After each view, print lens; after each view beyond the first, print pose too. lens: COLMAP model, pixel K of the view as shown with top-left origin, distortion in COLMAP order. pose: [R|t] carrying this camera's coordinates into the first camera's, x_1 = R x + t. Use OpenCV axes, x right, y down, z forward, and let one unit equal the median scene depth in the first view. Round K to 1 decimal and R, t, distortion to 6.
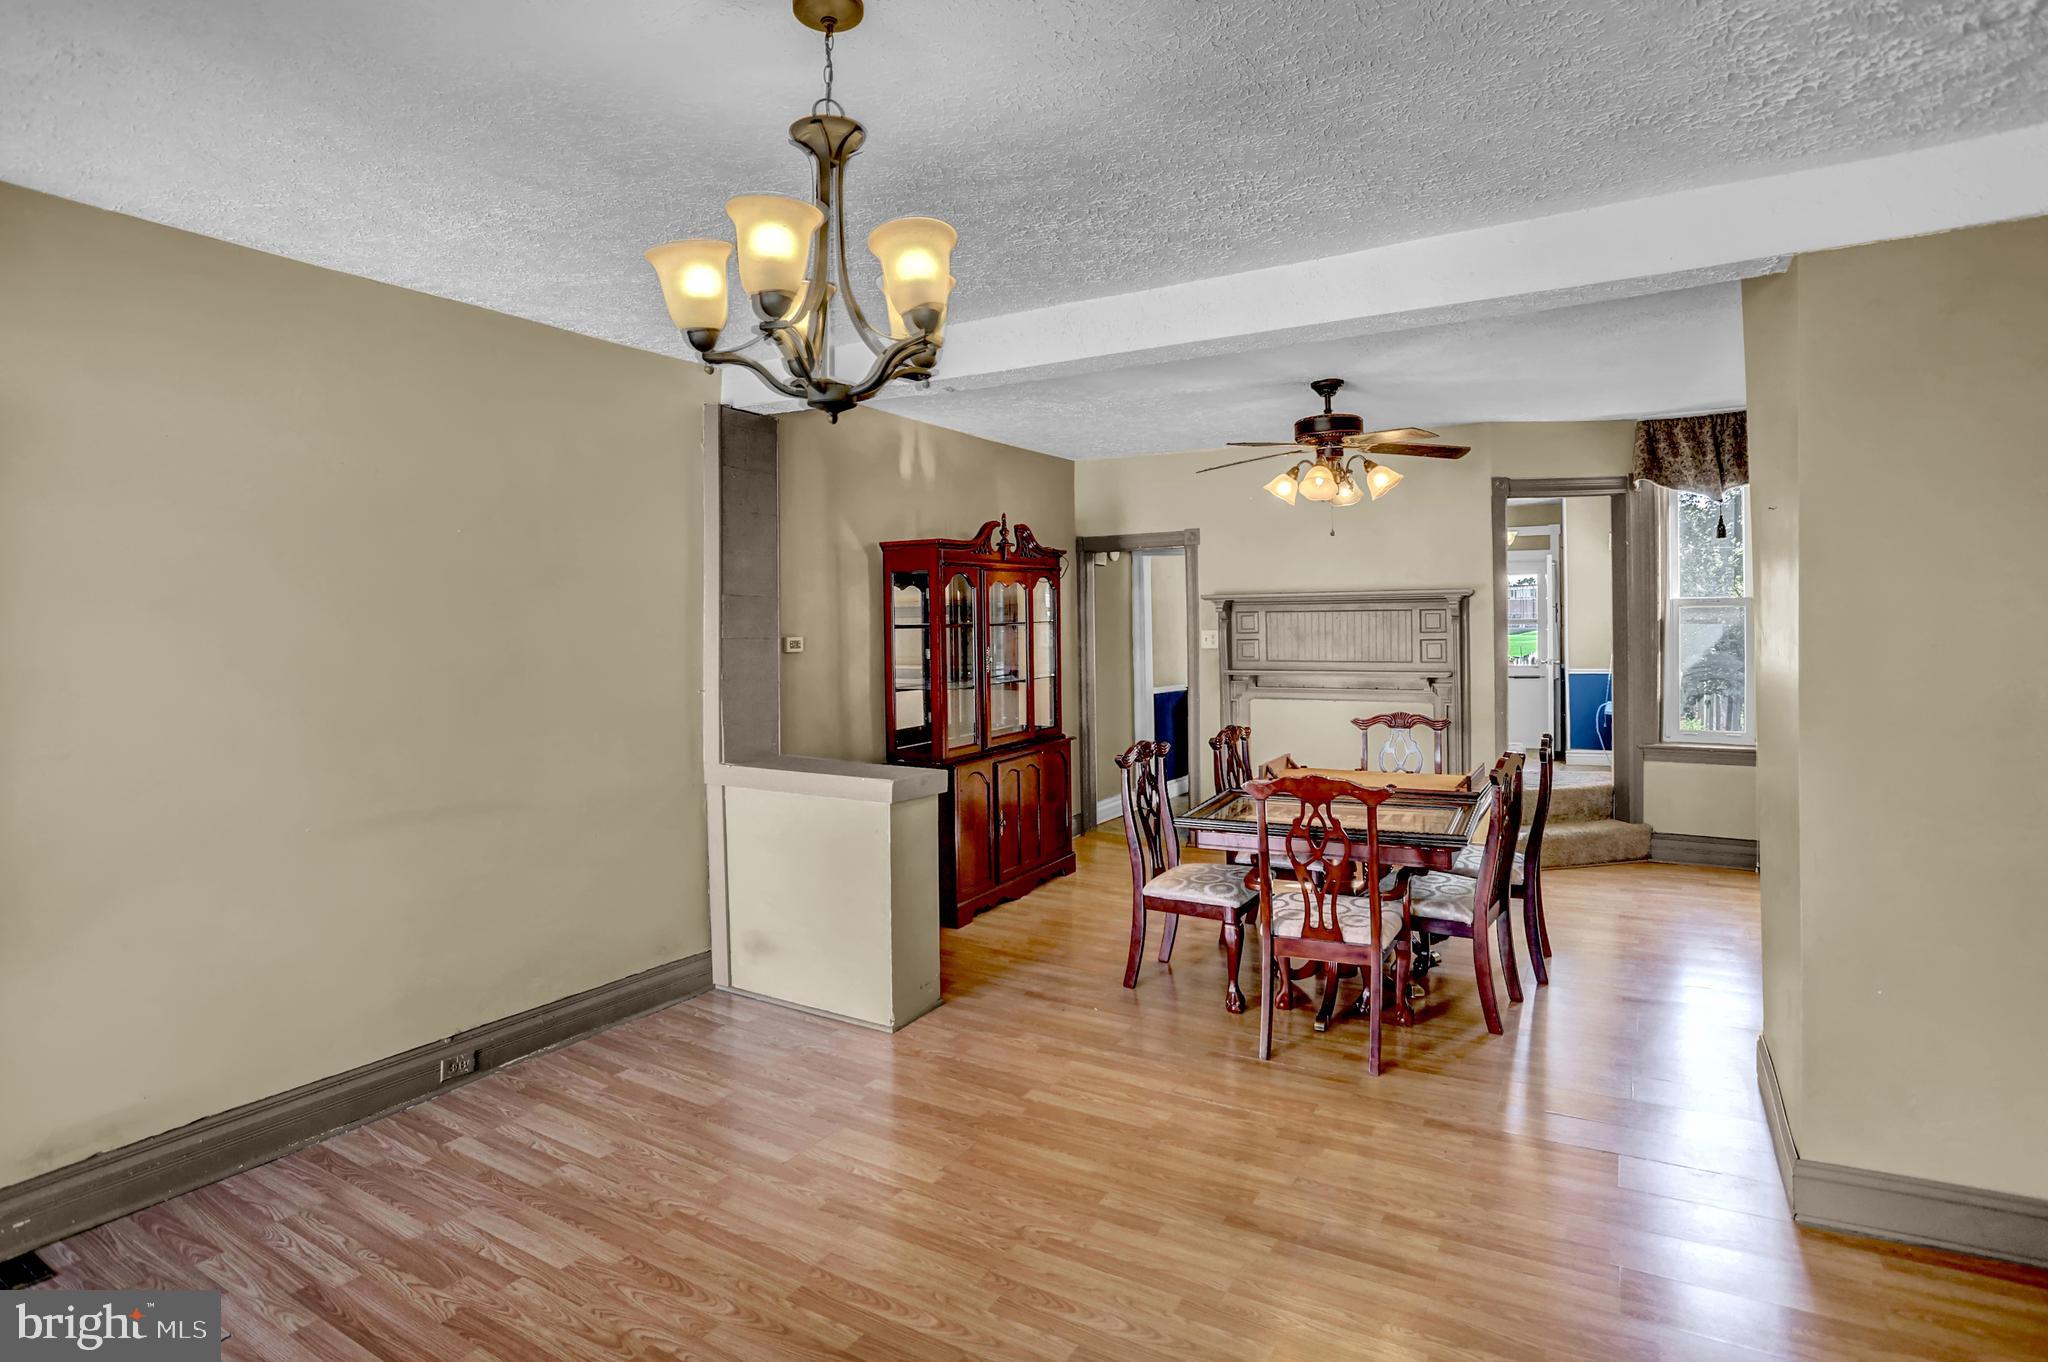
lens RADIAL K [[997.6, 0, 1083.2], [0, 997.6, 644.9], [0, 0, 1]] dist [-0.030071, 0.000535]
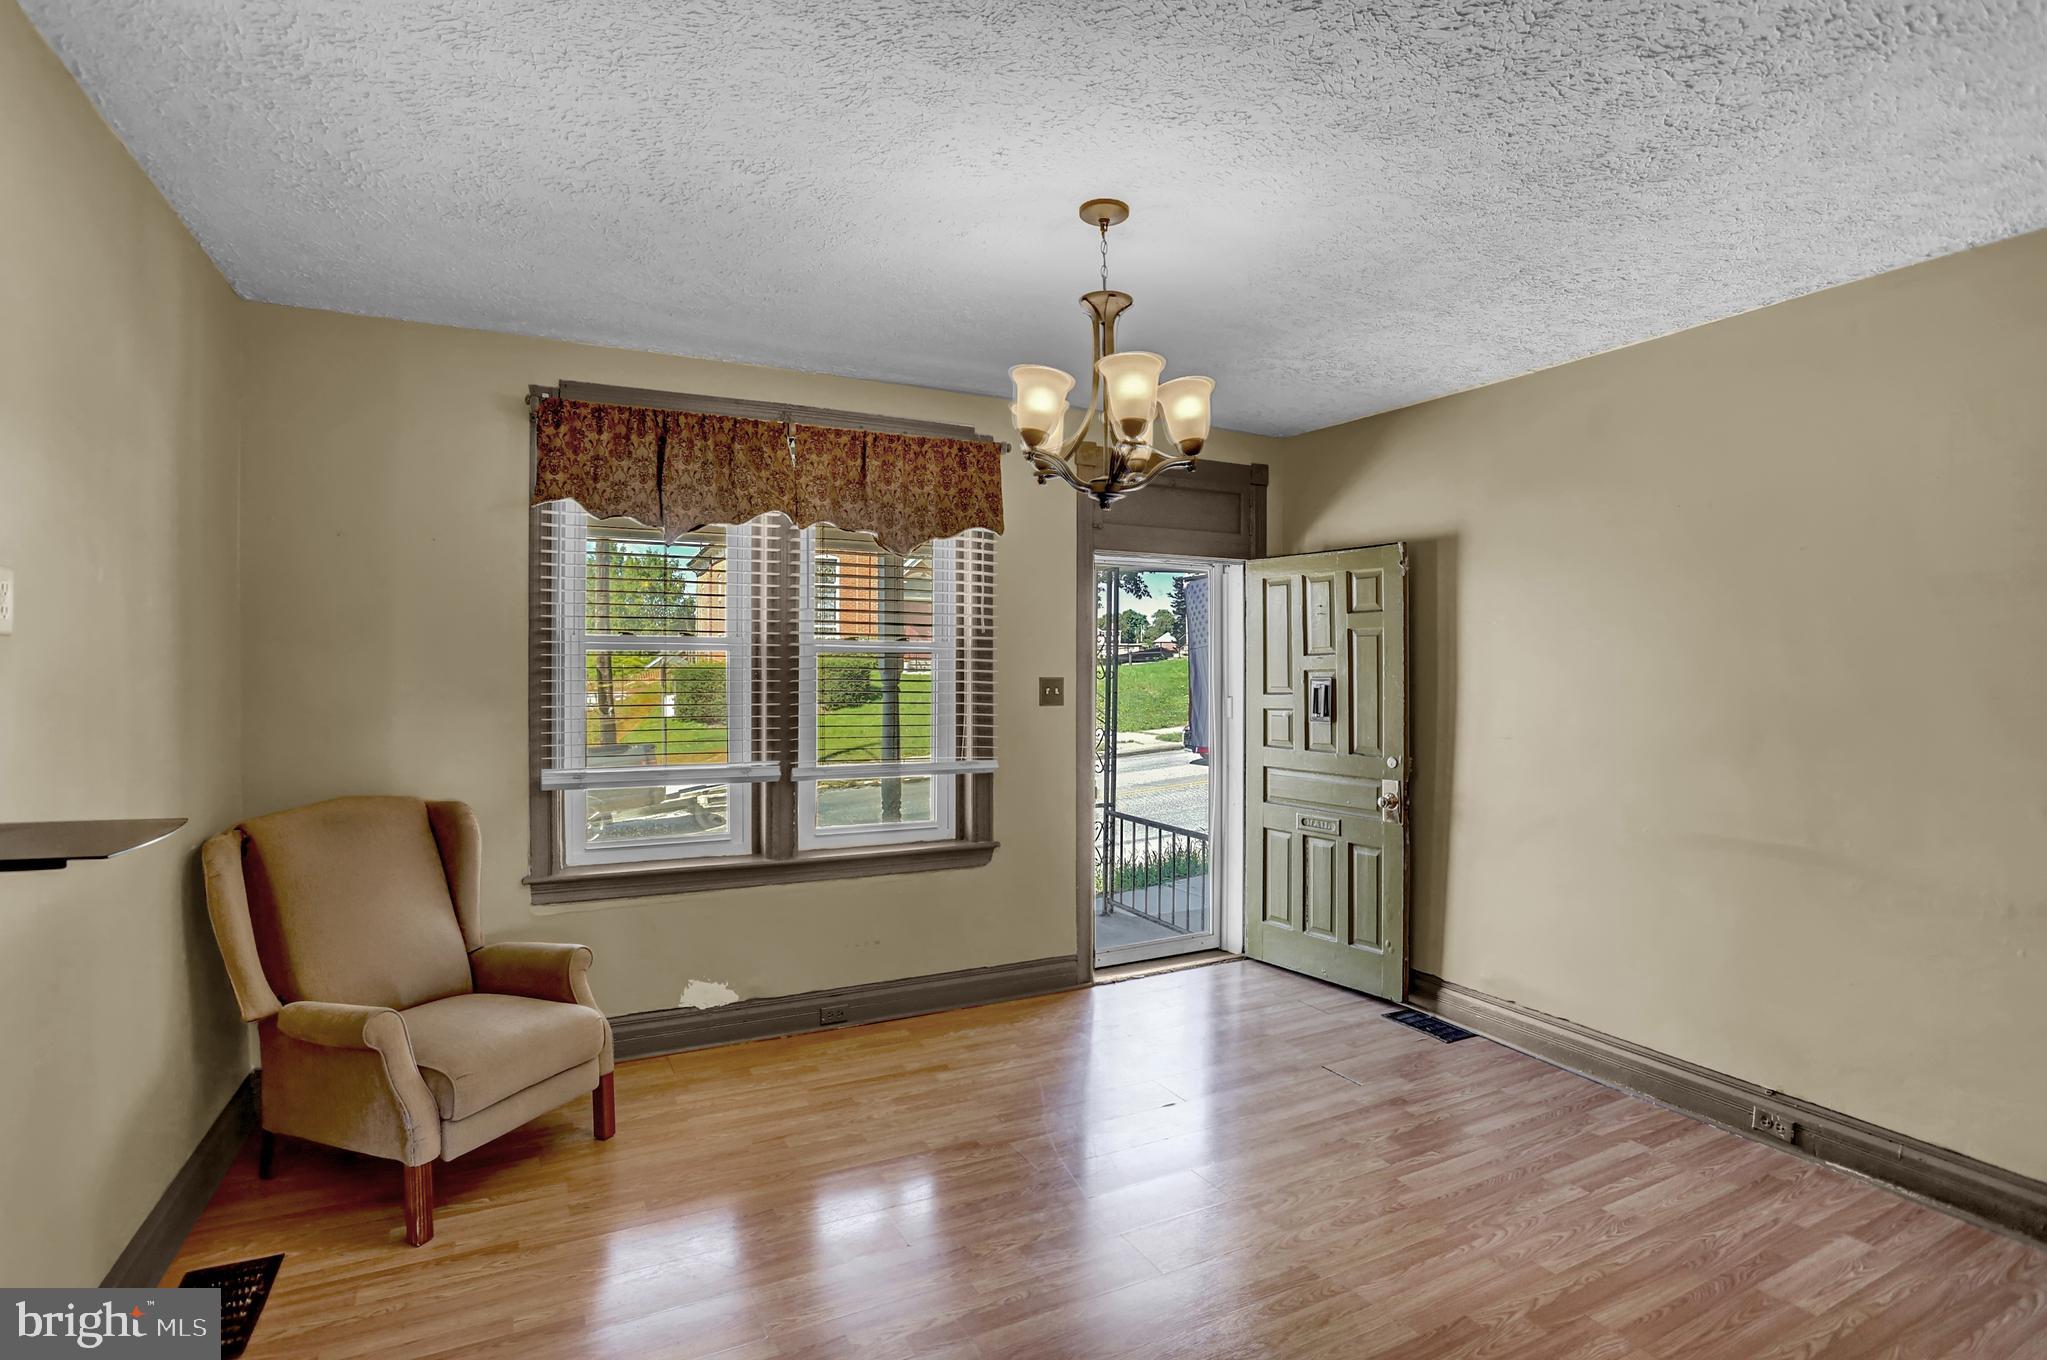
lens RADIAL K [[1046.8, 0, 1018.2], [0, 1046.8, 647.4], [0, 0, 1]] dist [-0.035825, 0.000360]
pose [[-0.575708, -0.014399, -0.817529, 0.524329], [-0.017661, 0.999831, -0.005173, -0.006474], [0.817465, 0.011461, -0.575864, 0.880716]]
